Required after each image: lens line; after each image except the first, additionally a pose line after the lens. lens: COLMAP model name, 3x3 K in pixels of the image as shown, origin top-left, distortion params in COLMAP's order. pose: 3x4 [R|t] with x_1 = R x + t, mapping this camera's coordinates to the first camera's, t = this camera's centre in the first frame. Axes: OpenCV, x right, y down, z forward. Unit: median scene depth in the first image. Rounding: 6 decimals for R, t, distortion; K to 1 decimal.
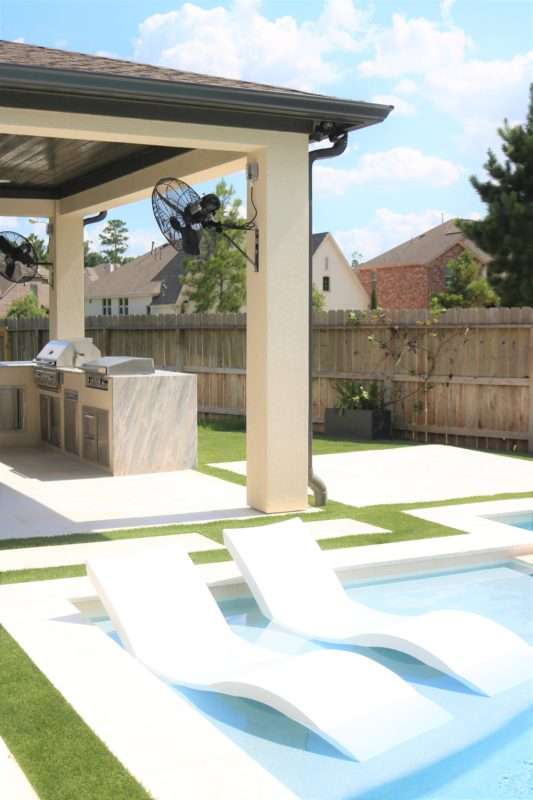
lens RADIAL K [[1040.3, 0, 266.5], [0, 1040.3, 400.0], [0, 0, 1]] dist [-0.107320, 0.010841]
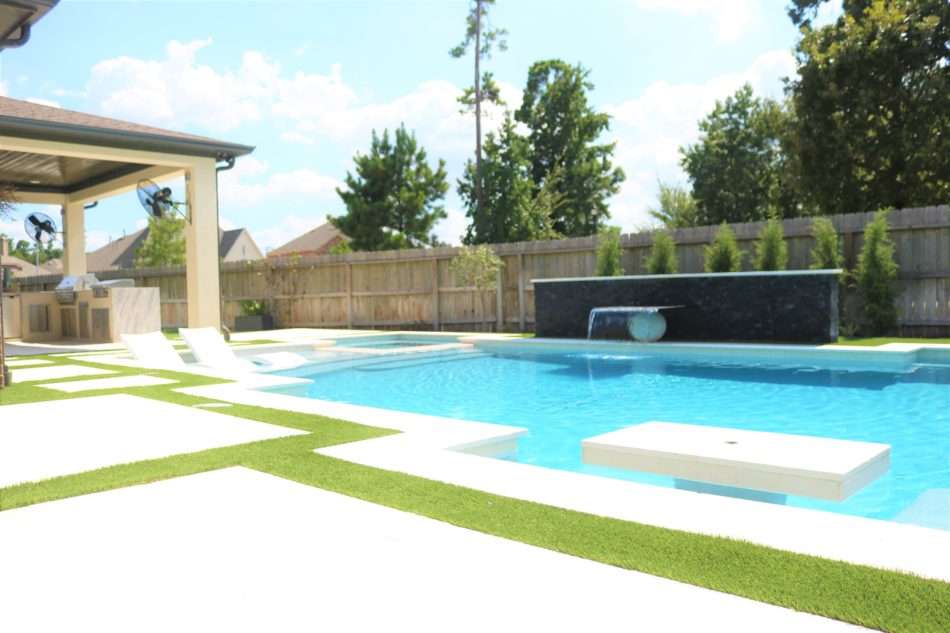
lens RADIAL K [[788.5, 0, 475.0], [0, 788.5, 316.5], [0, 0, 1]] dist [-0.109989, 0.009847]
pose [[0.942908, -0.031103, 0.331598, 0.003392], [0.049199, 0.997715, -0.046316, 0.090819], [-0.329400, 0.059986, 0.942283, -0.360689]]
